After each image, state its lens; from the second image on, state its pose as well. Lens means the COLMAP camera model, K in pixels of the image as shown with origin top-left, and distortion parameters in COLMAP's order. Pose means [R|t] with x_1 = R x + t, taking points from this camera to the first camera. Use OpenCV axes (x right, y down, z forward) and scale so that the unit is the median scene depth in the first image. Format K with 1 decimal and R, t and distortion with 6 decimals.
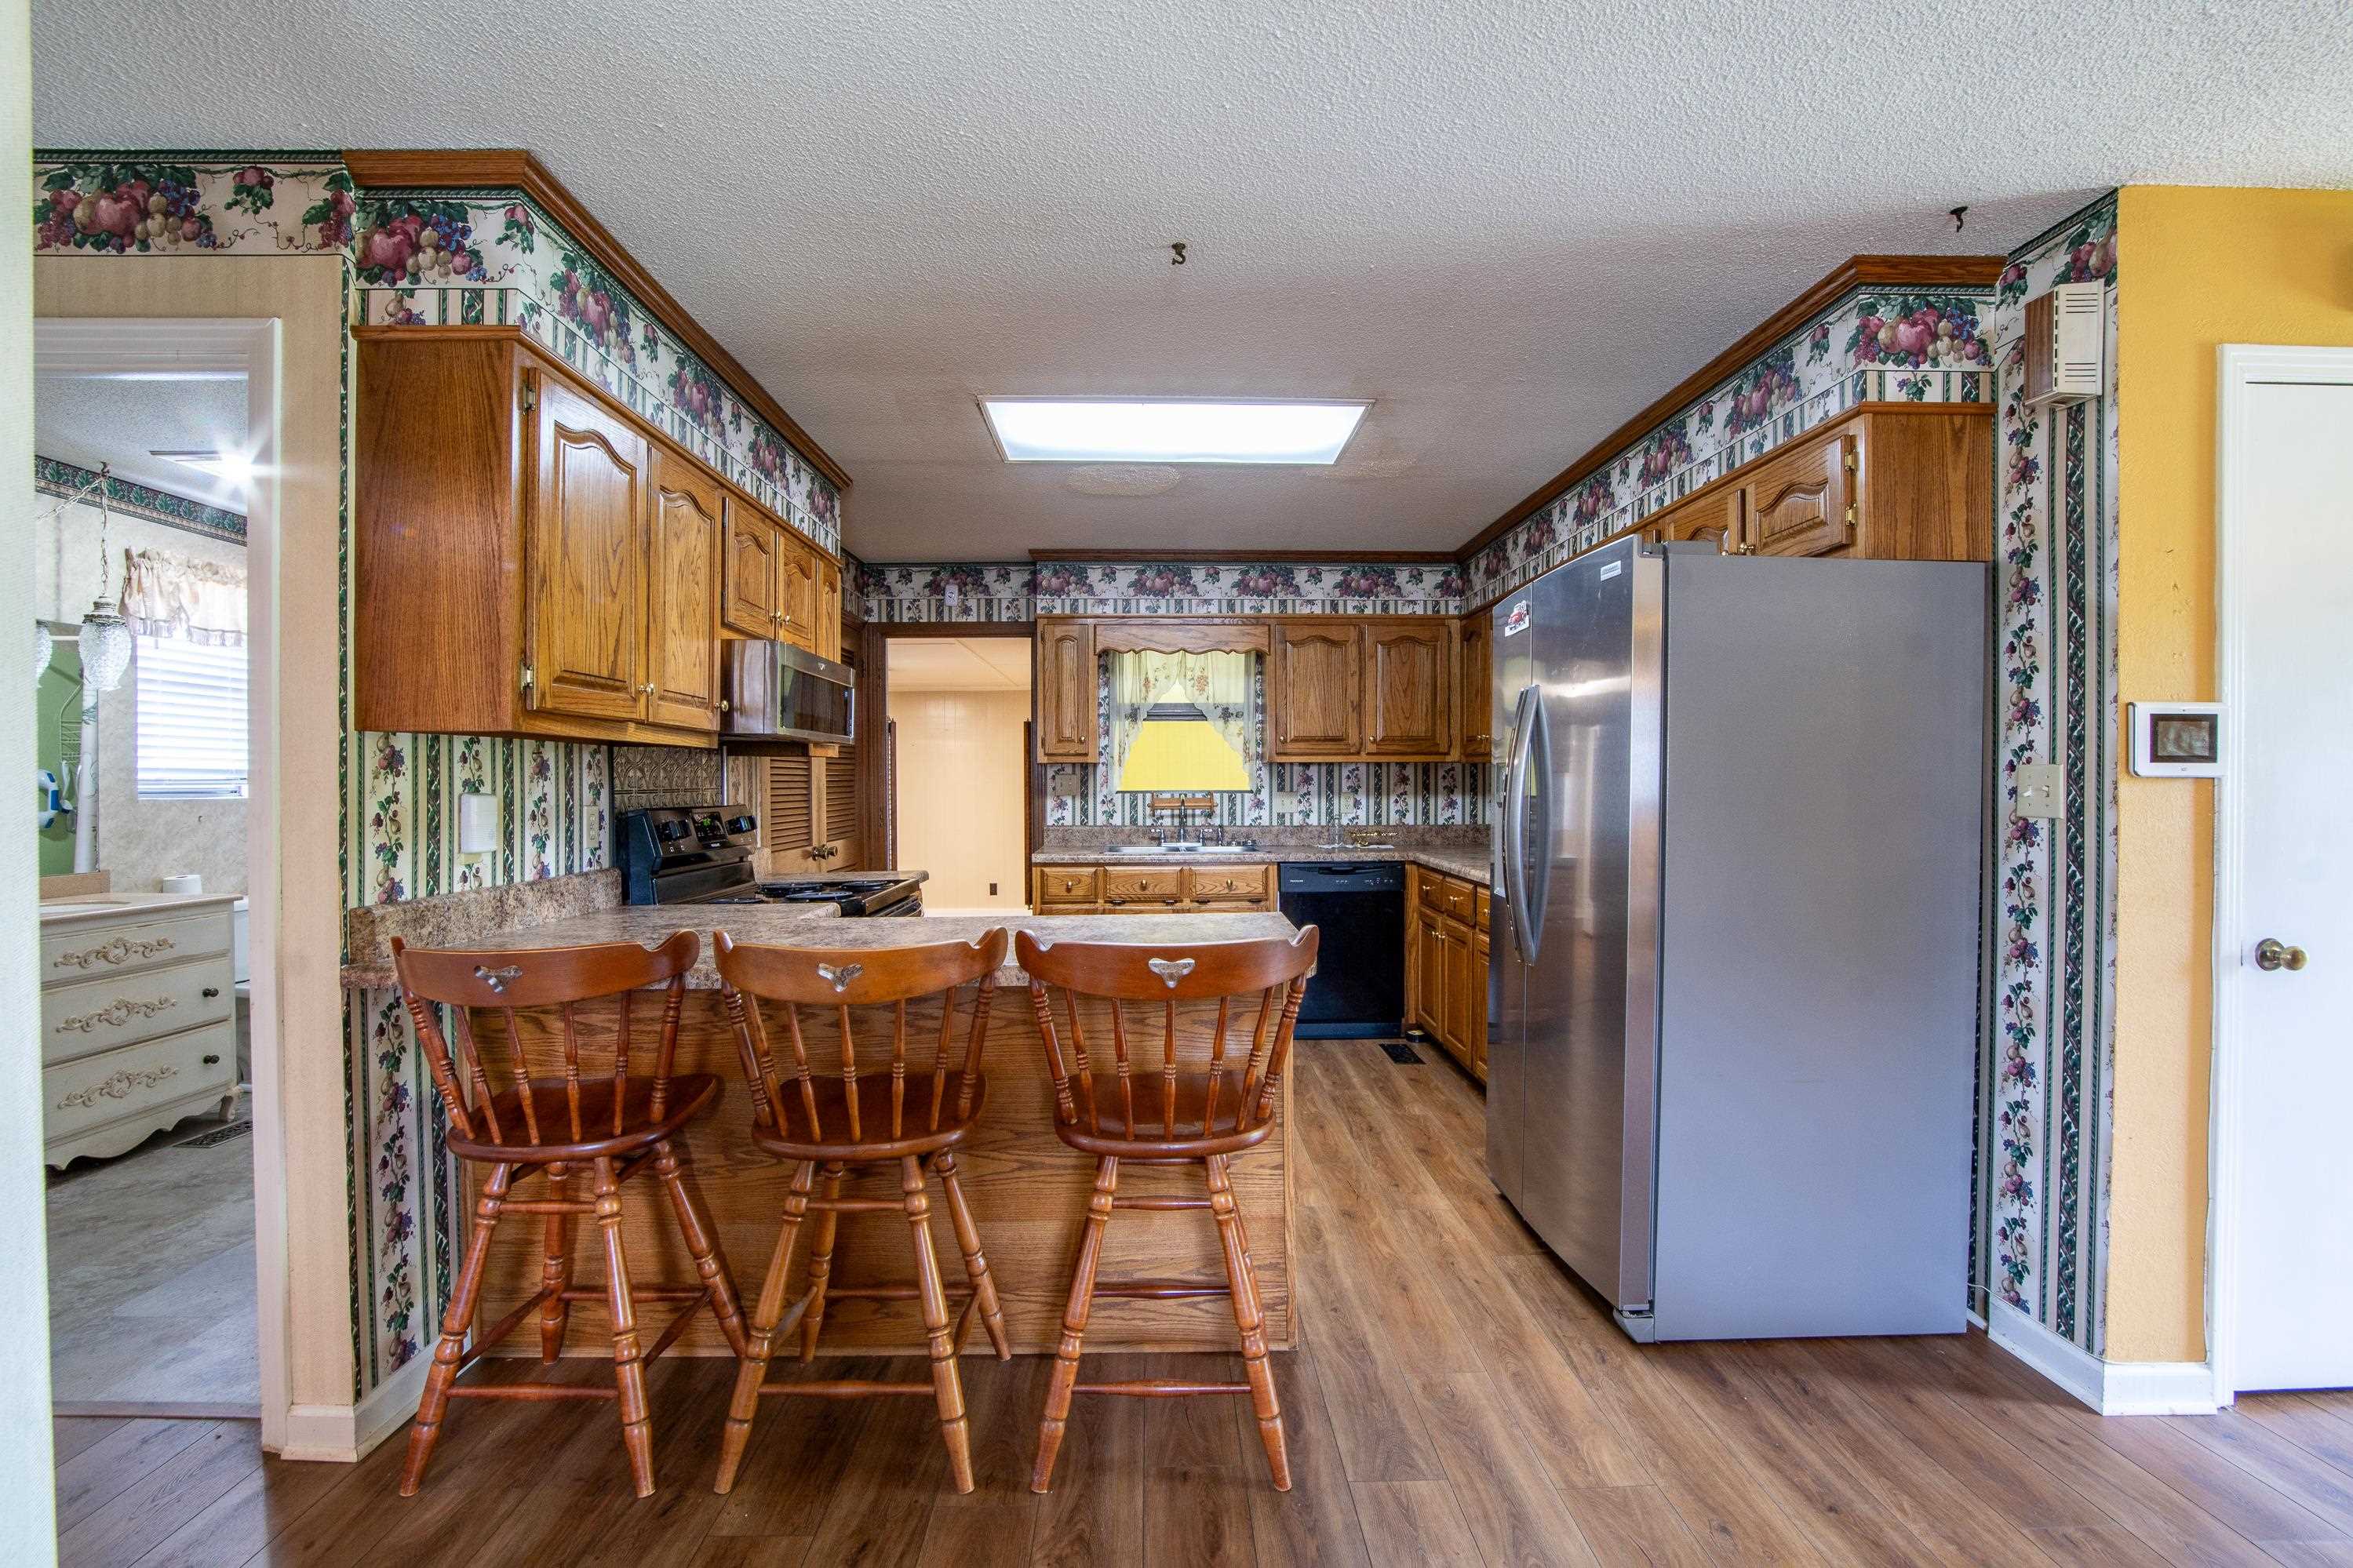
lens RADIAL K [[1047.7, 0, 1173.4], [0, 1047.7, 799.0], [0, 0, 1]] dist [-0.040059, 0.009281]
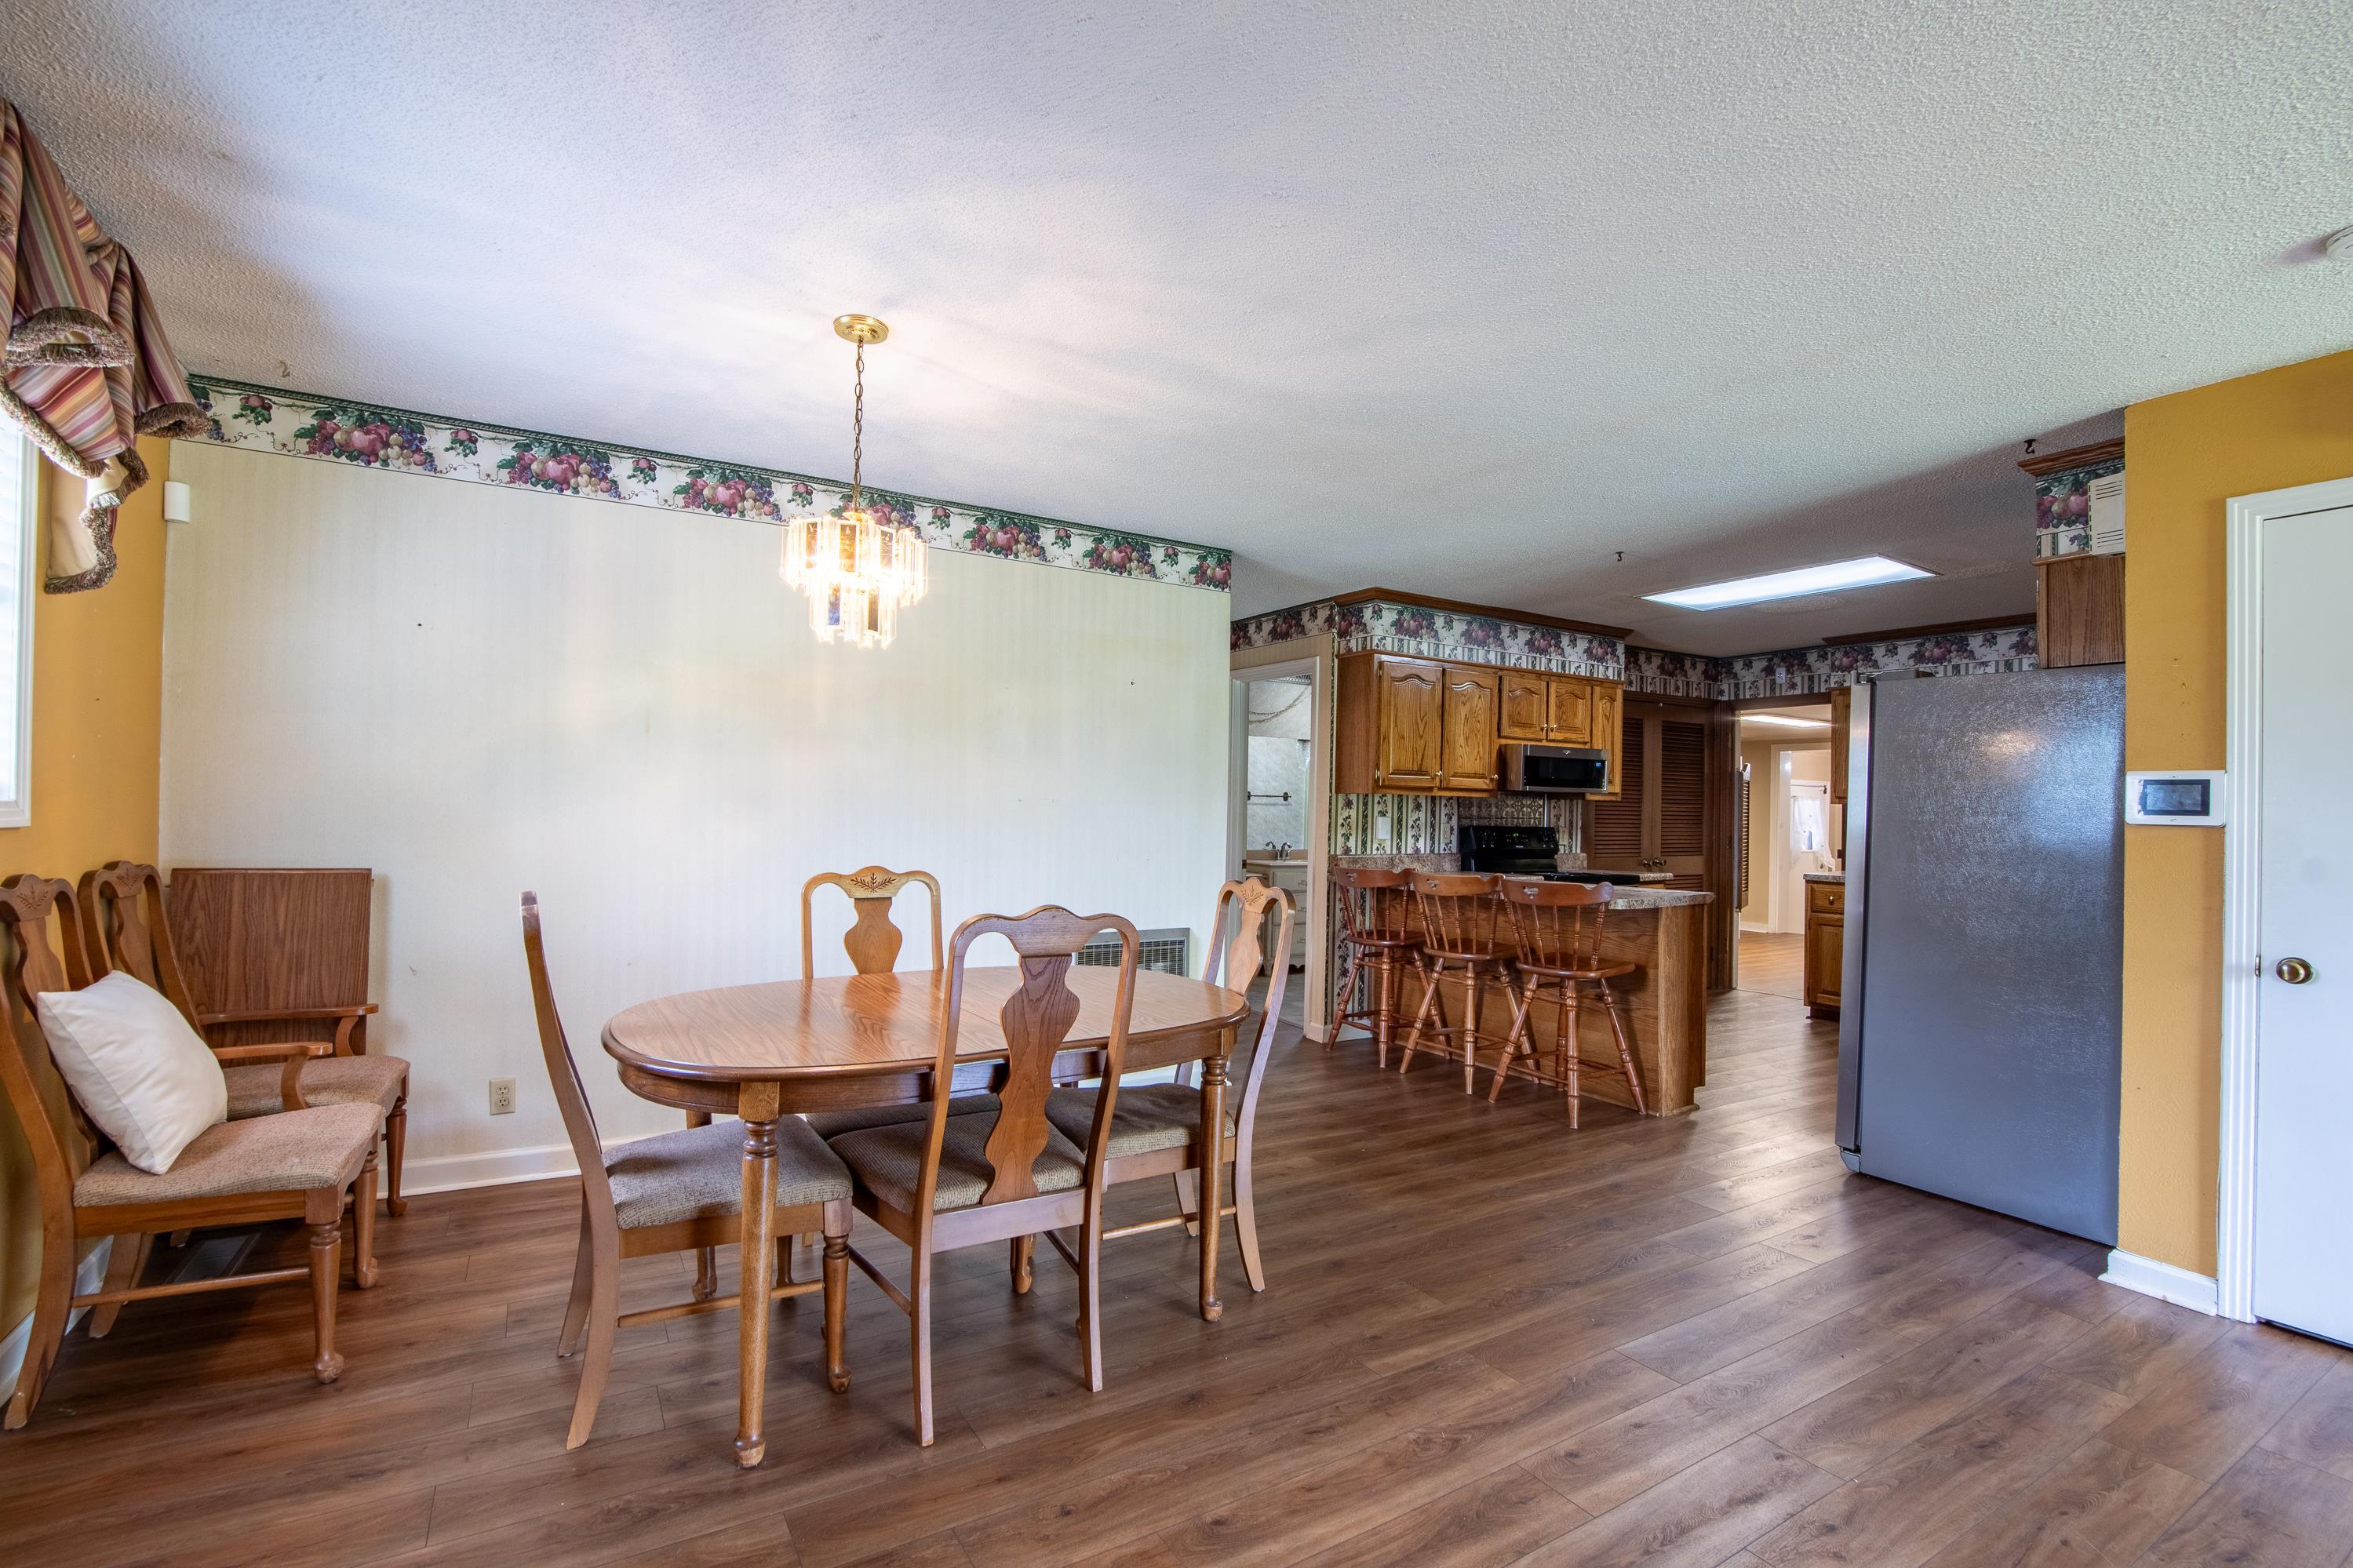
lens RADIAL K [[1047.7, 0, 1173.4], [0, 1047.7, 799.0], [0, 0, 1]] dist [-0.040059, 0.009281]
pose [[0.493520, 0.004233, -0.869724, 1.451828], [-0.031242, 0.999429, -0.012864, 0.001514], [0.869173, 0.033520, 0.493370, -0.802437]]
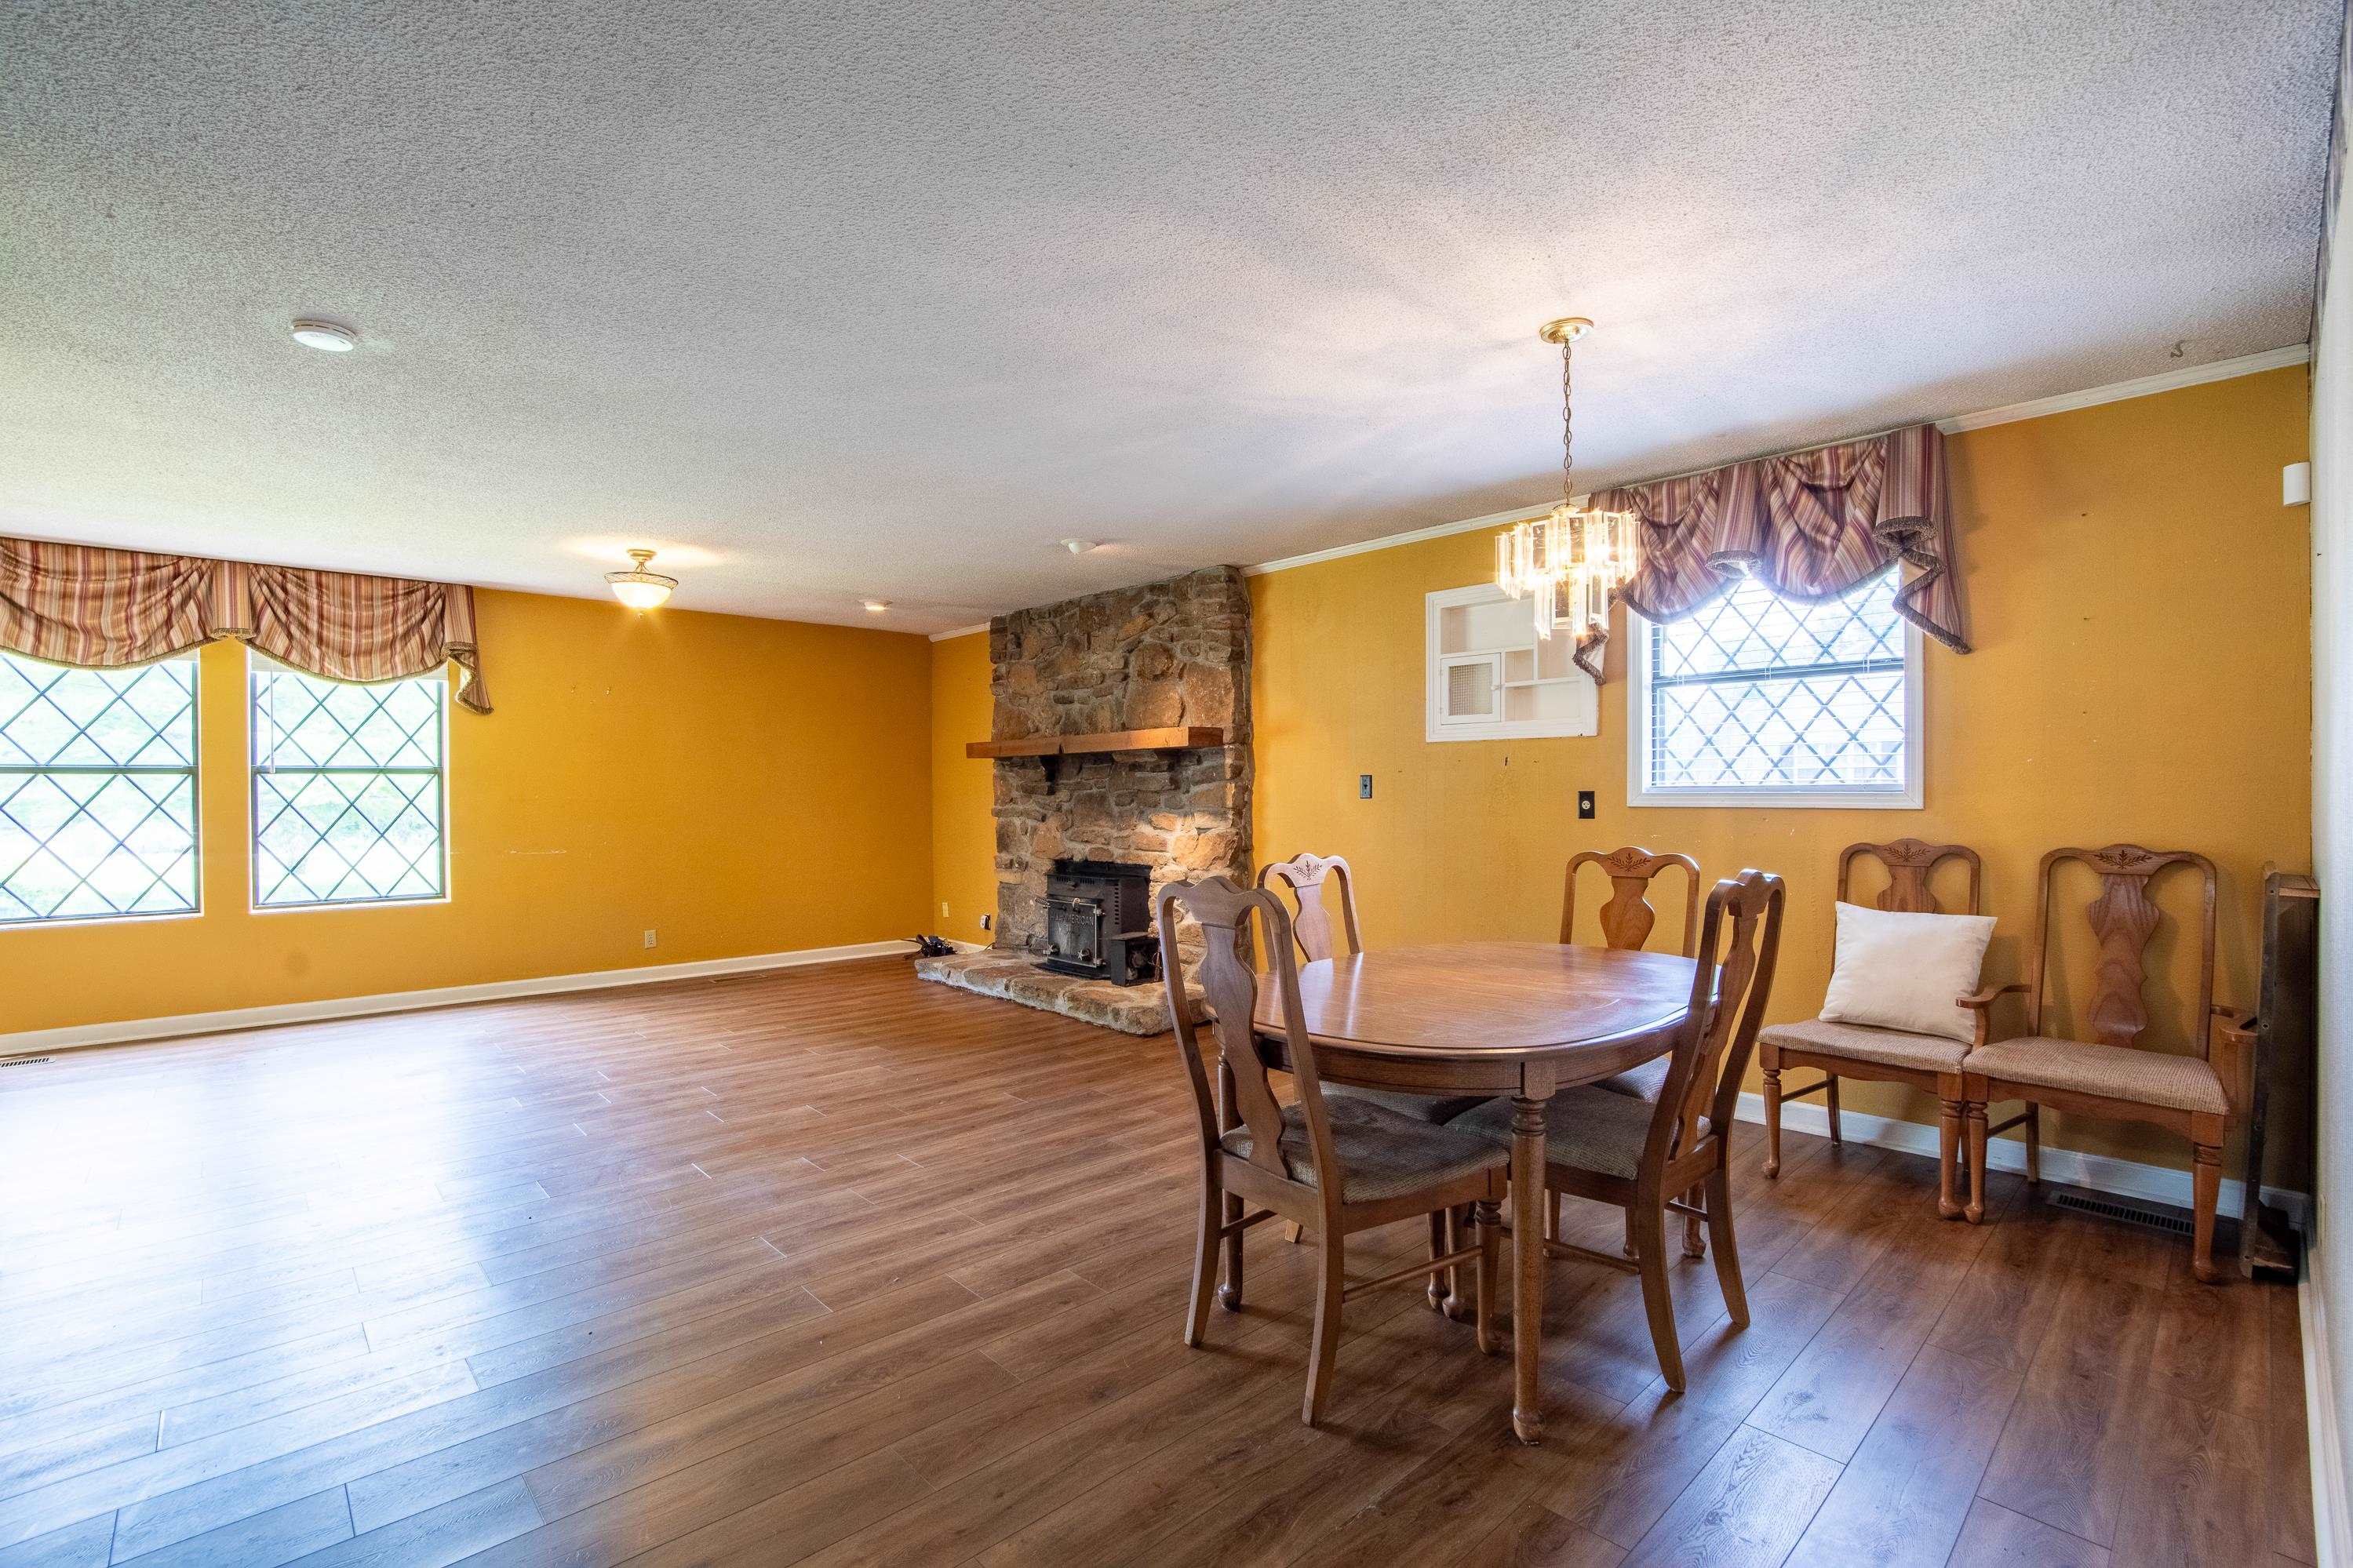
lens RADIAL K [[1047.7, 0, 1173.4], [0, 1047.7, 799.0], [0, 0, 1]] dist [-0.040059, 0.009281]
pose [[-0.660639, 0.002825, 0.750698, -0.445649], [0.017419, 0.999781, 0.011567, -0.003099], [-0.750502, 0.020718, -0.660544, 0.688163]]
